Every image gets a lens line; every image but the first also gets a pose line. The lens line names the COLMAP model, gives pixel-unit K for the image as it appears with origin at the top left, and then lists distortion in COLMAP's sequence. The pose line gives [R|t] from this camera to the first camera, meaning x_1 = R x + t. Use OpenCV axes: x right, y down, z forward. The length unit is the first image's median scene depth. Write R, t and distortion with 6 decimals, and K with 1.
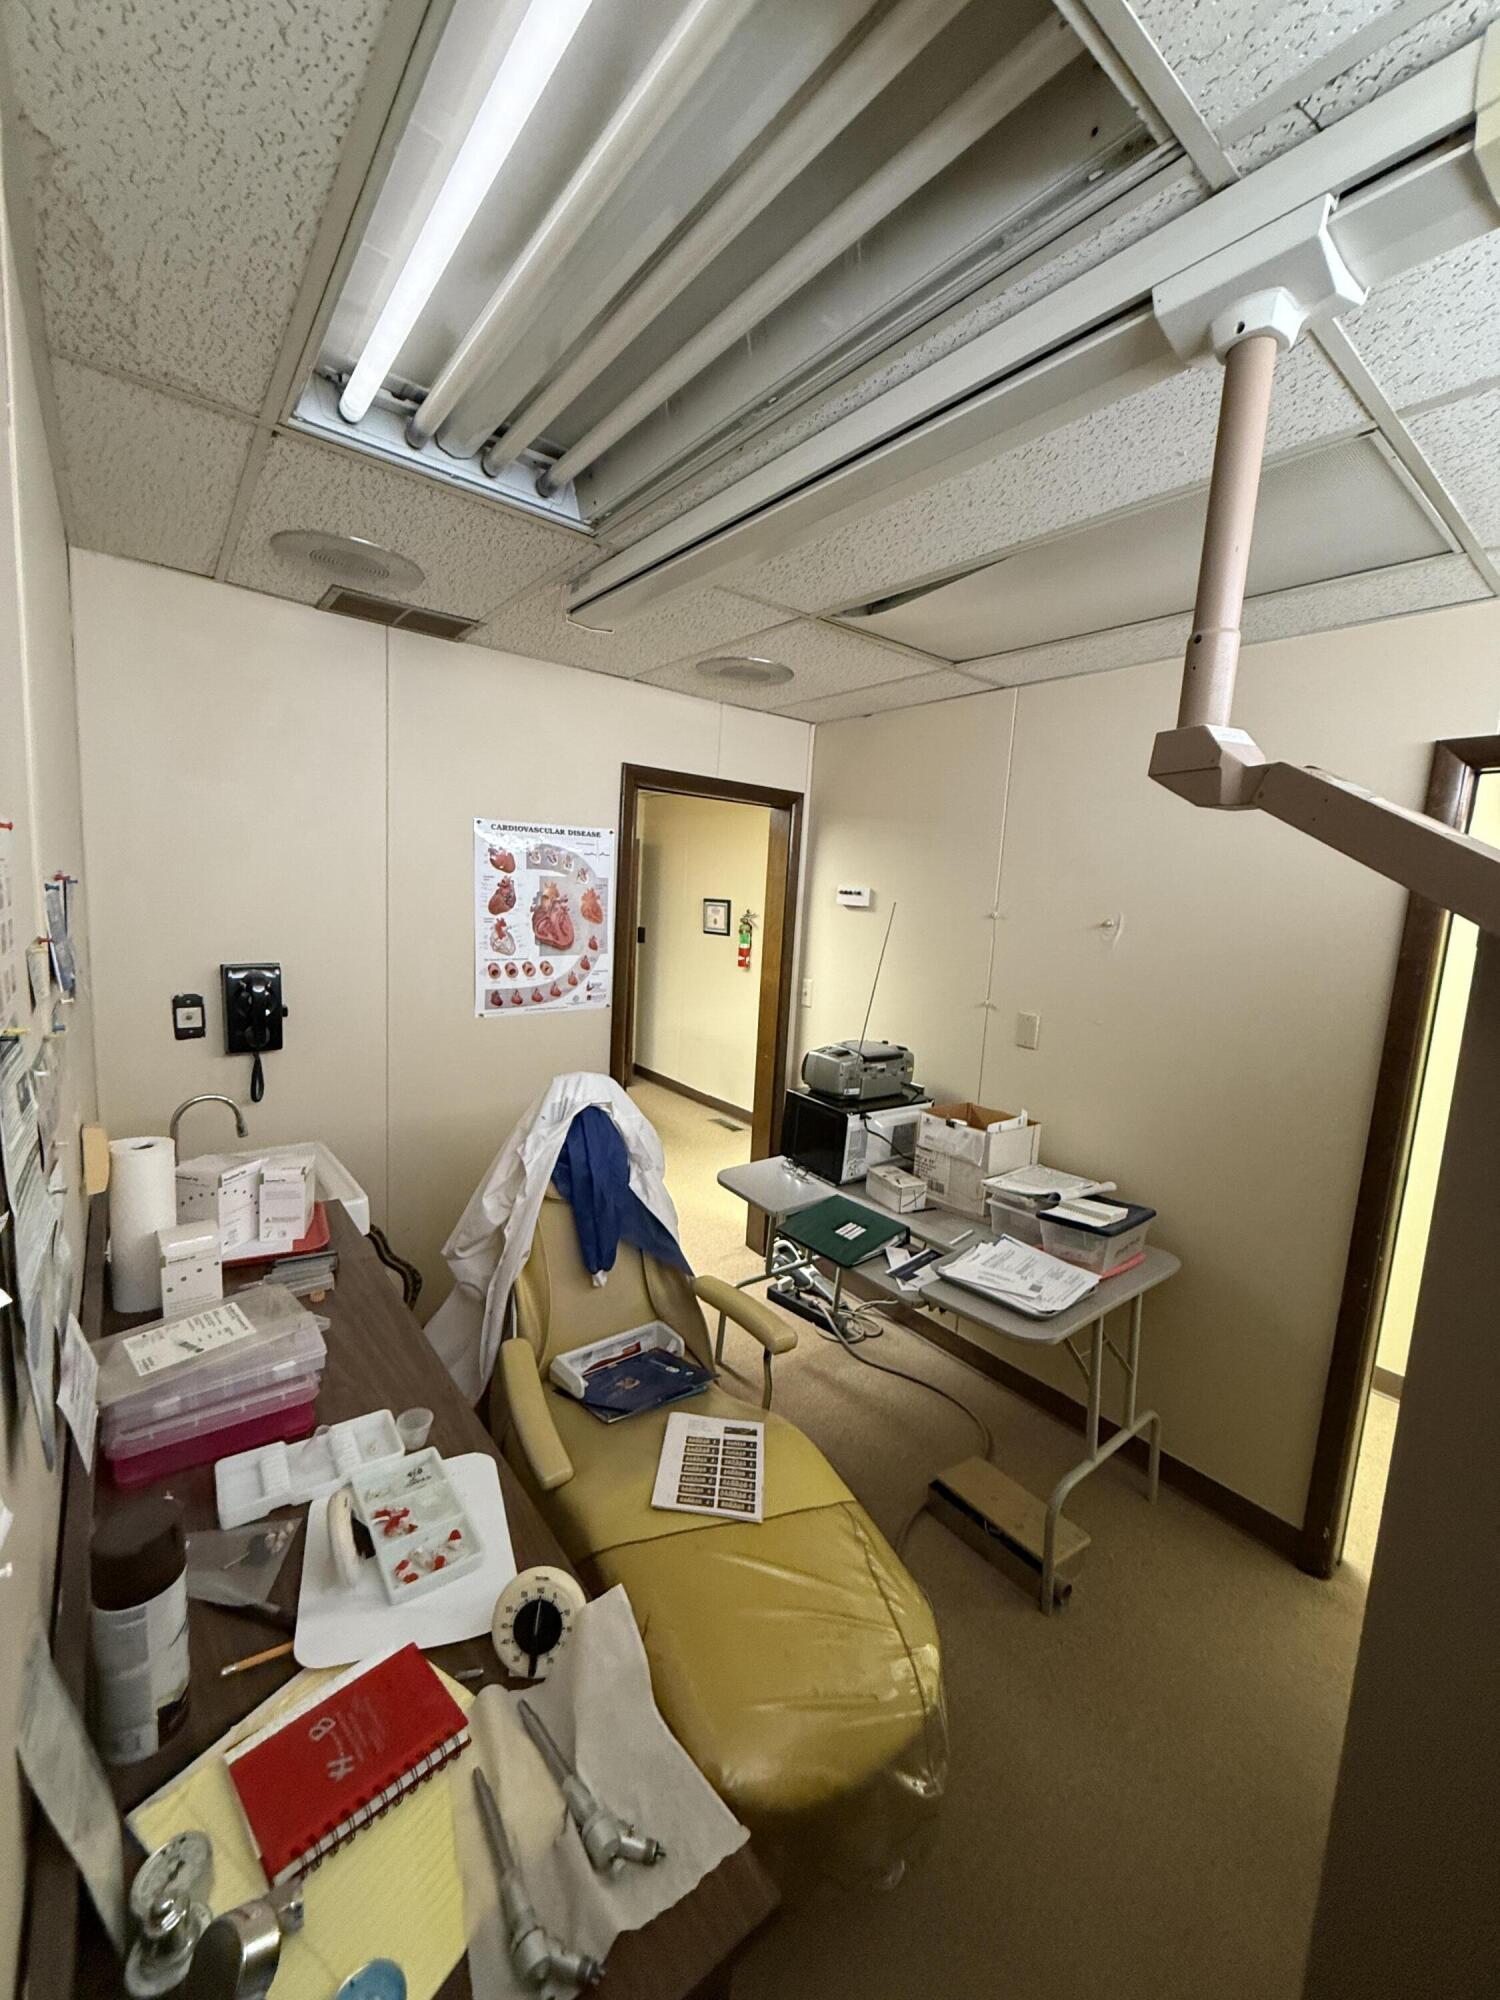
lens RADIAL K [[794.5, 0, 748.8], [0, 794.5, 994.6], [0, 0, 1]] dist [-0.000823, 0.000134]
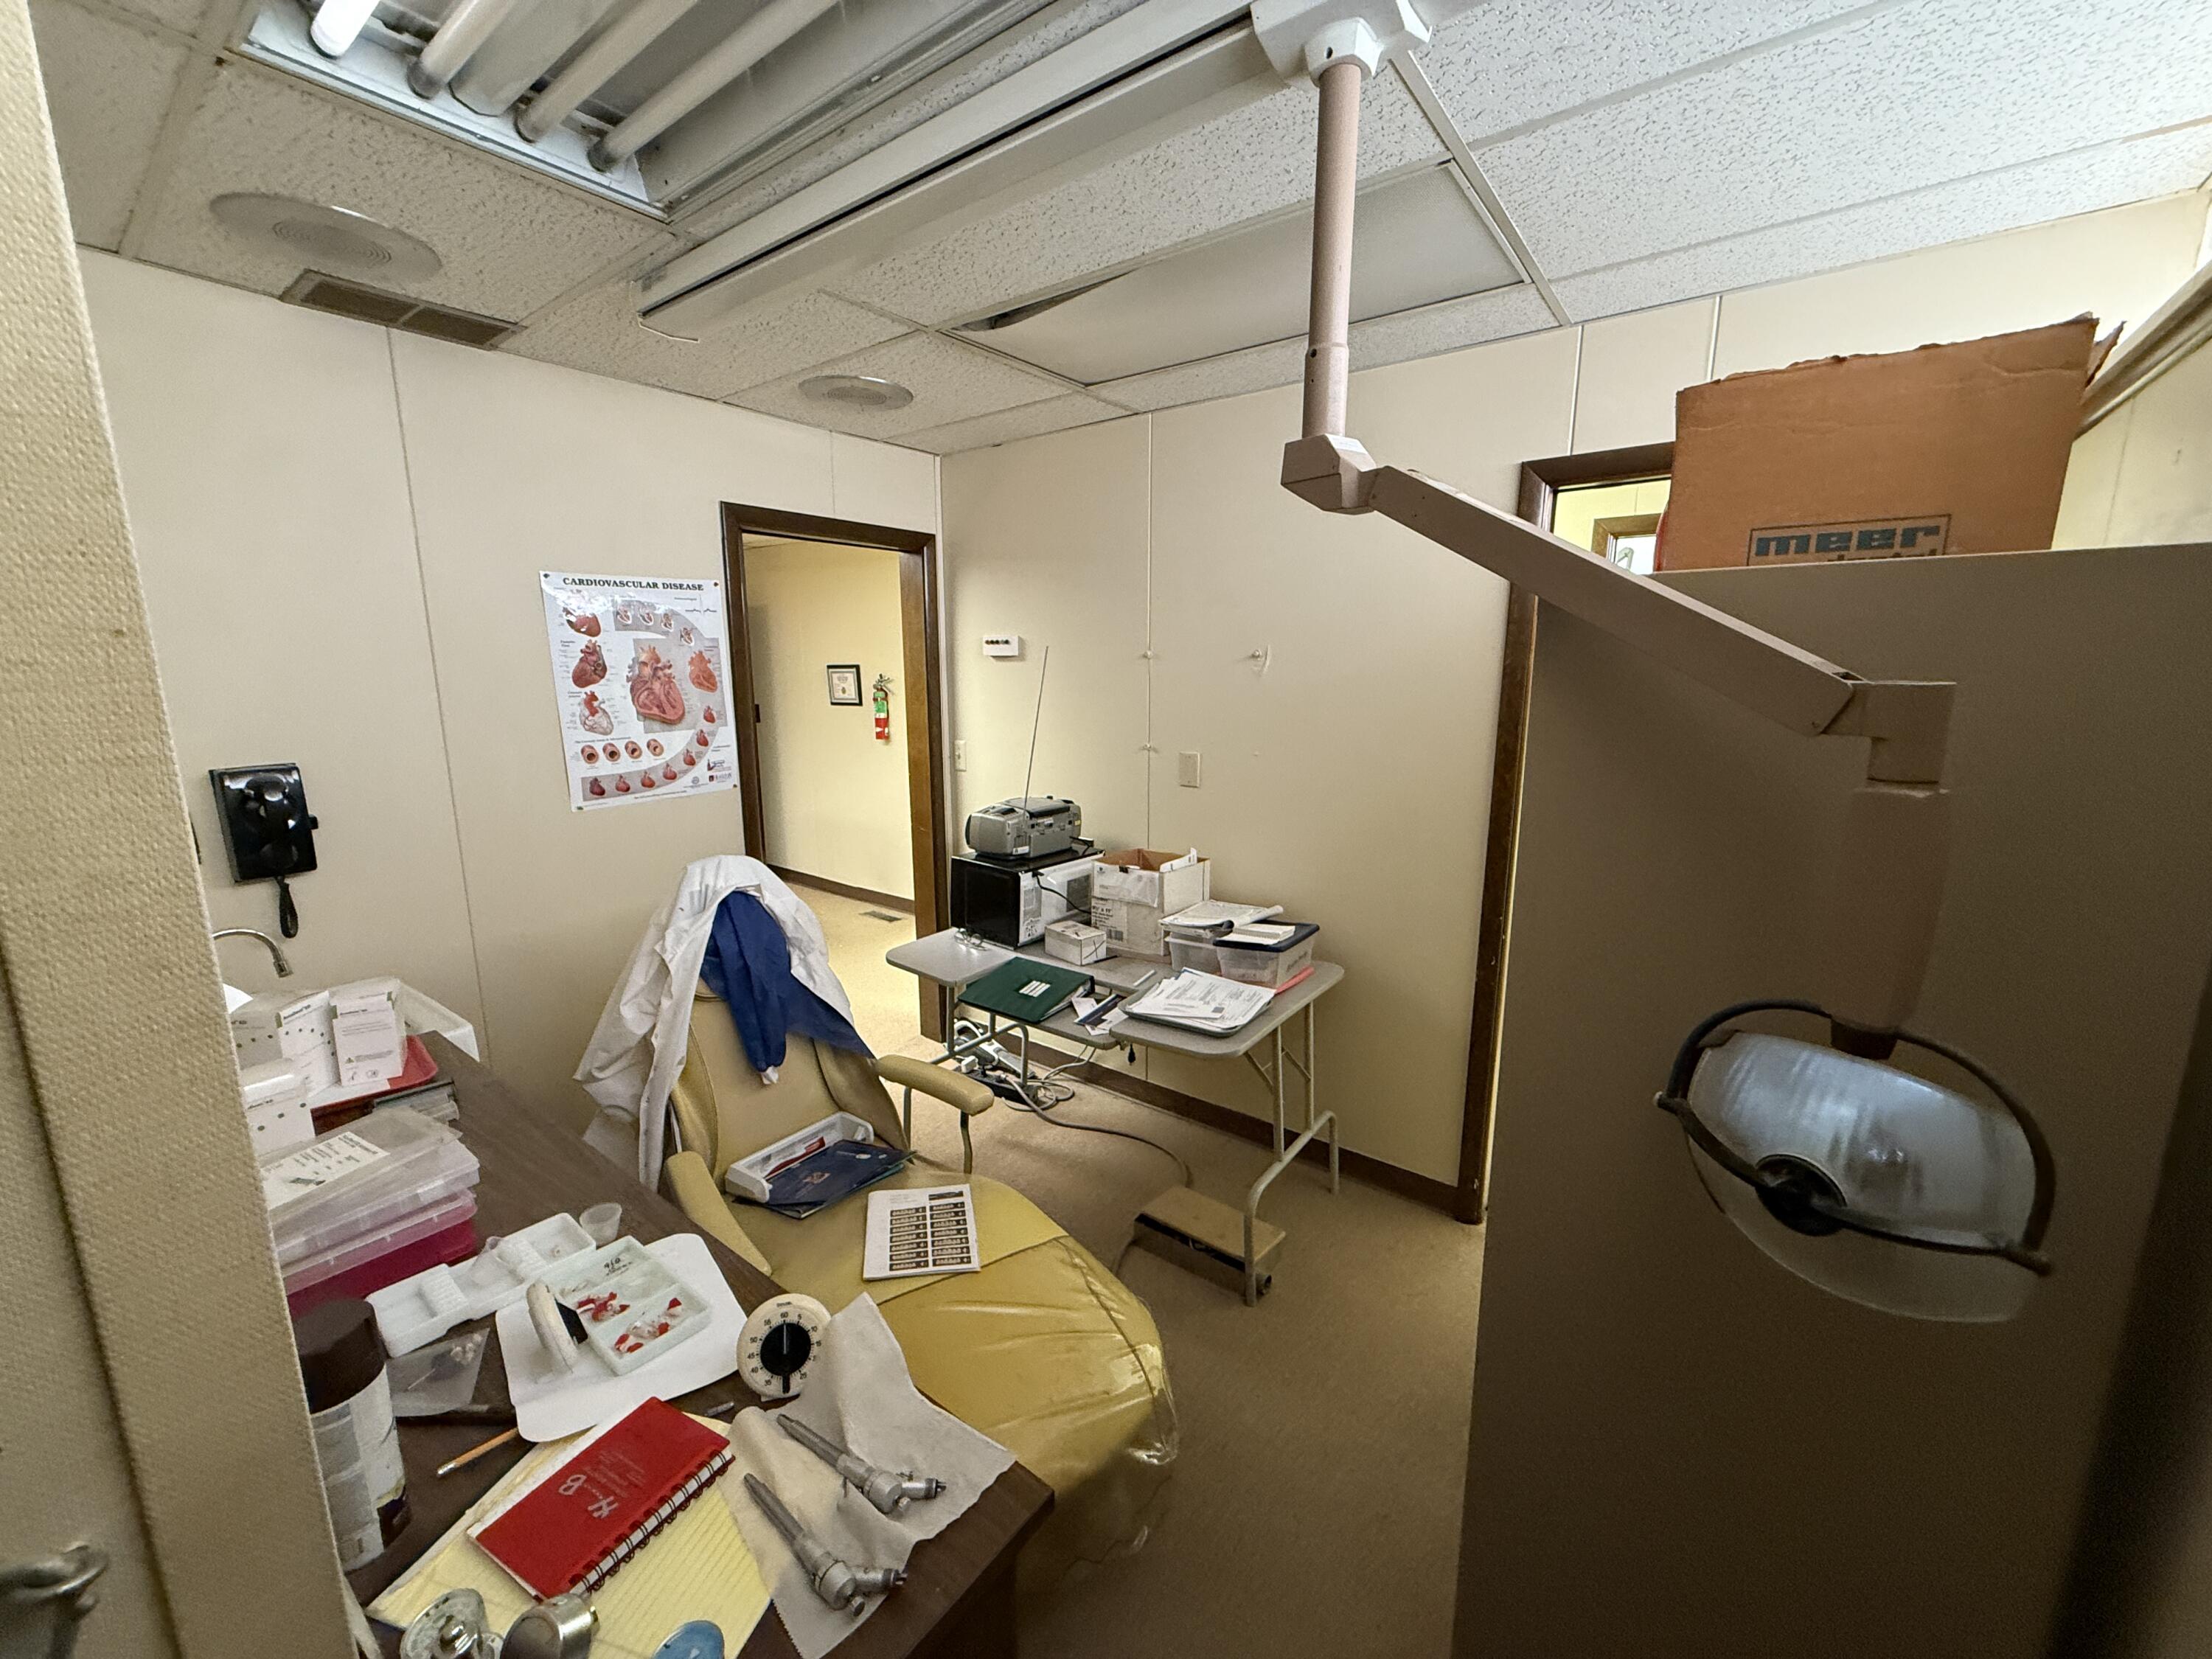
lens RADIAL K [[878.7, 0, 1100.9], [0, 878.7, 831.8], [0, 0, 1]] dist [-0.000823, 0.000134]
pose [[0.966957, -0.104462, 0.232557, -0.027827], [0.088423, 0.992994, 0.078386, 0.036384], [-0.239116, -0.055233, 0.969419, -0.057477]]
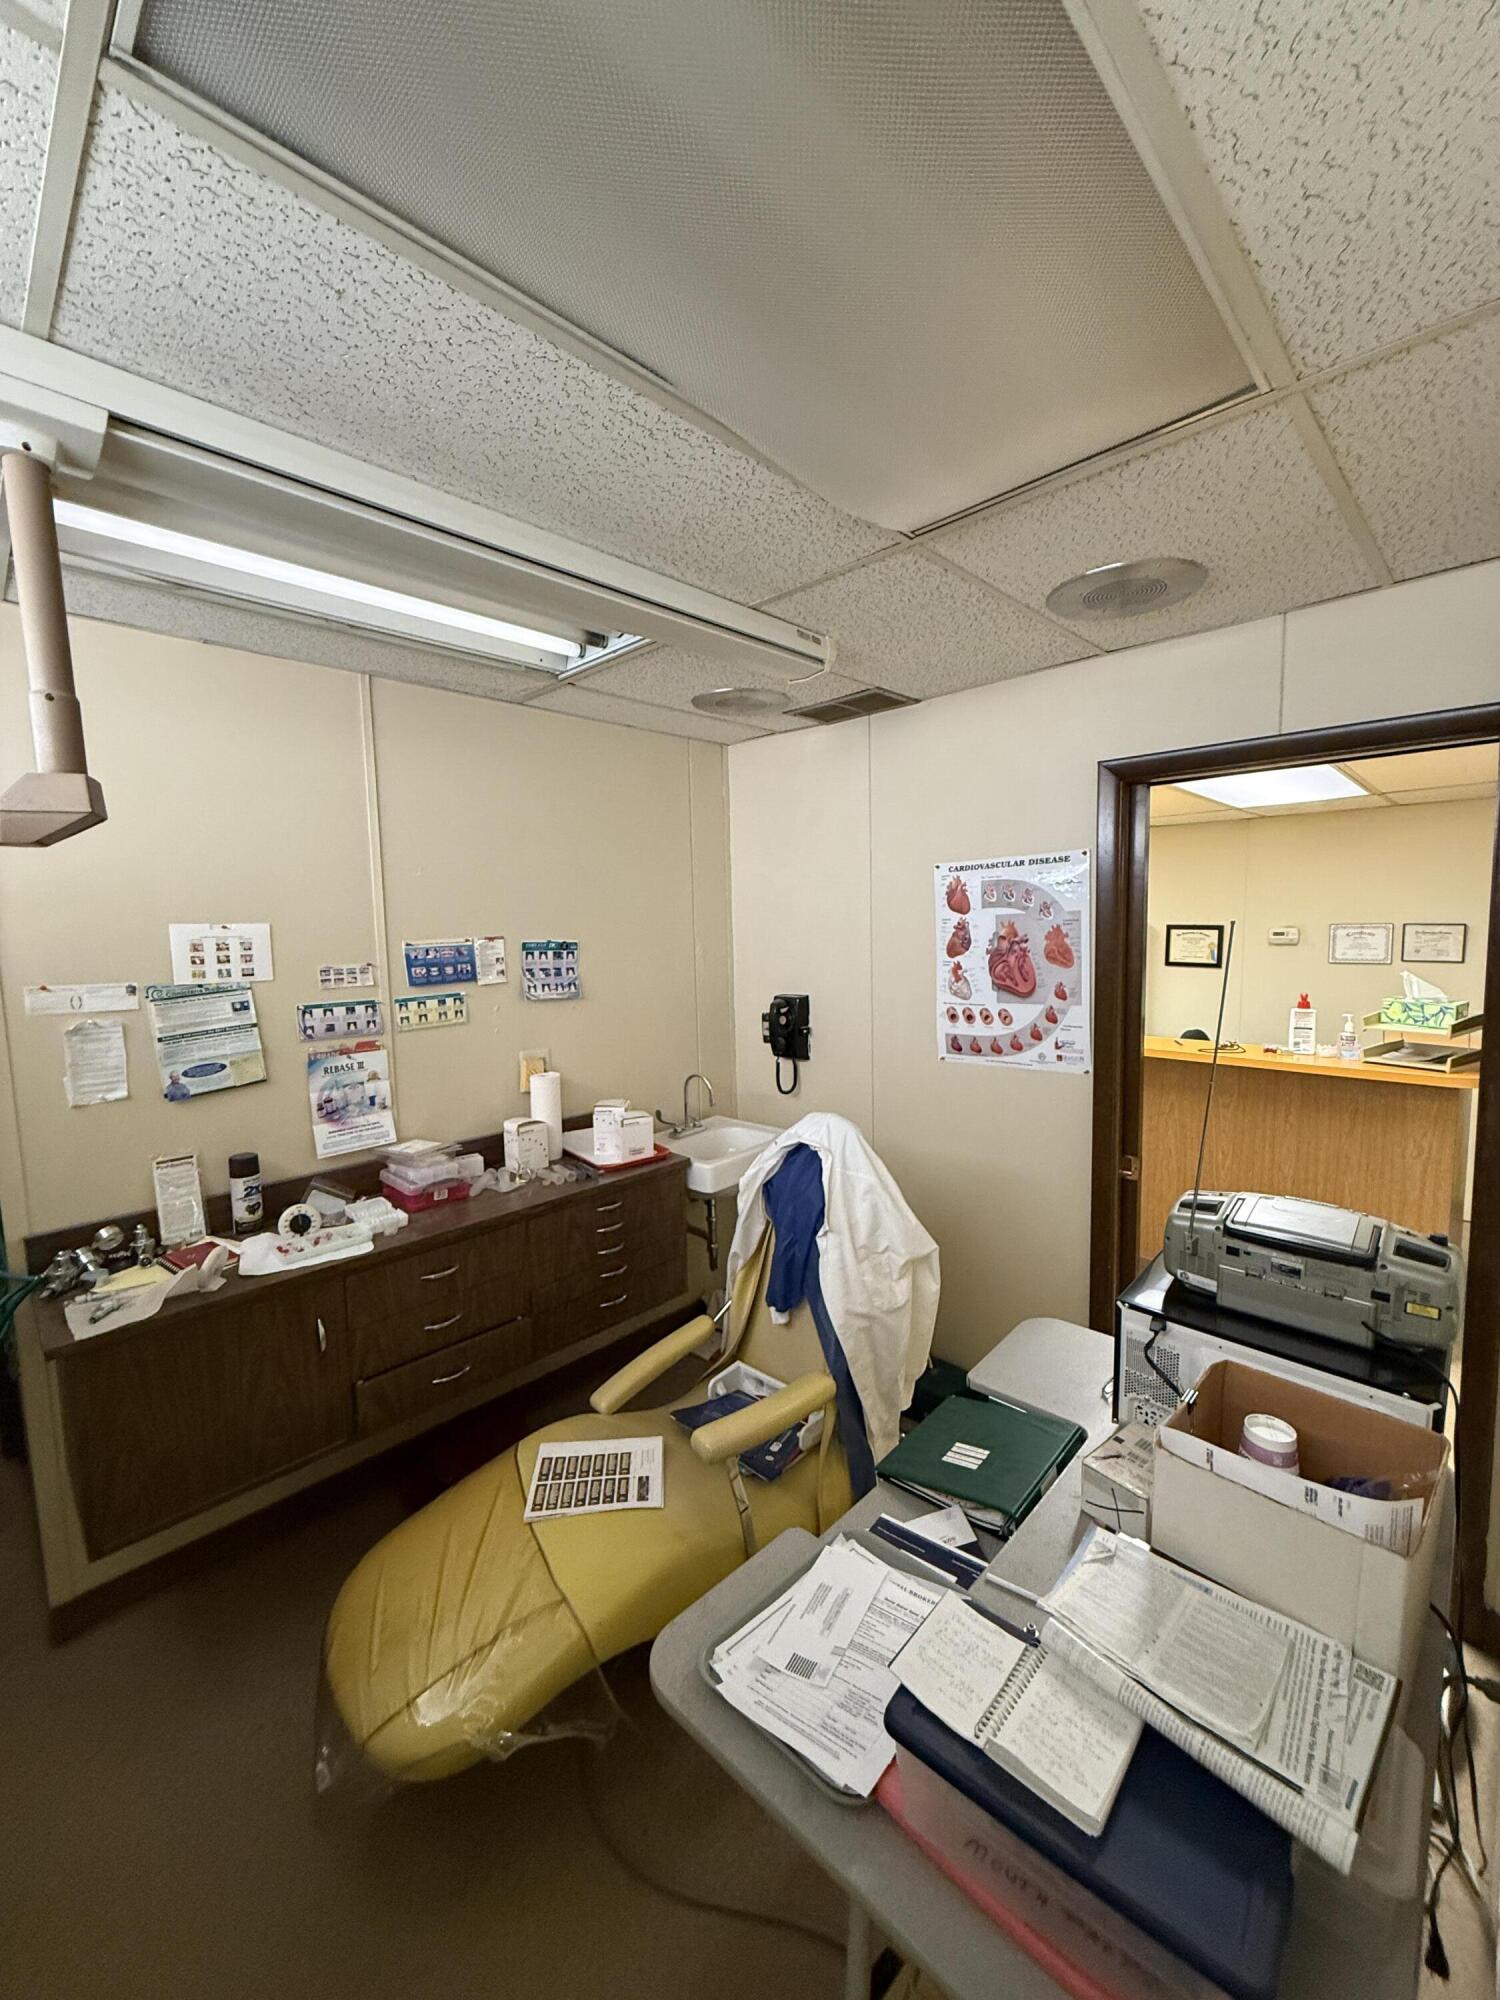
lens RADIAL K [[794.5, 0, 752.5], [0, 794.5, 994.0], [0, 0, 1]] dist [-0.000823, 0.000134]
pose [[0.127403, 0.031656, -0.991346, 0.848207], [-0.100975, 0.994712, 0.018787, -0.067114], [0.986698, 0.097708, 0.129926, 0.857705]]
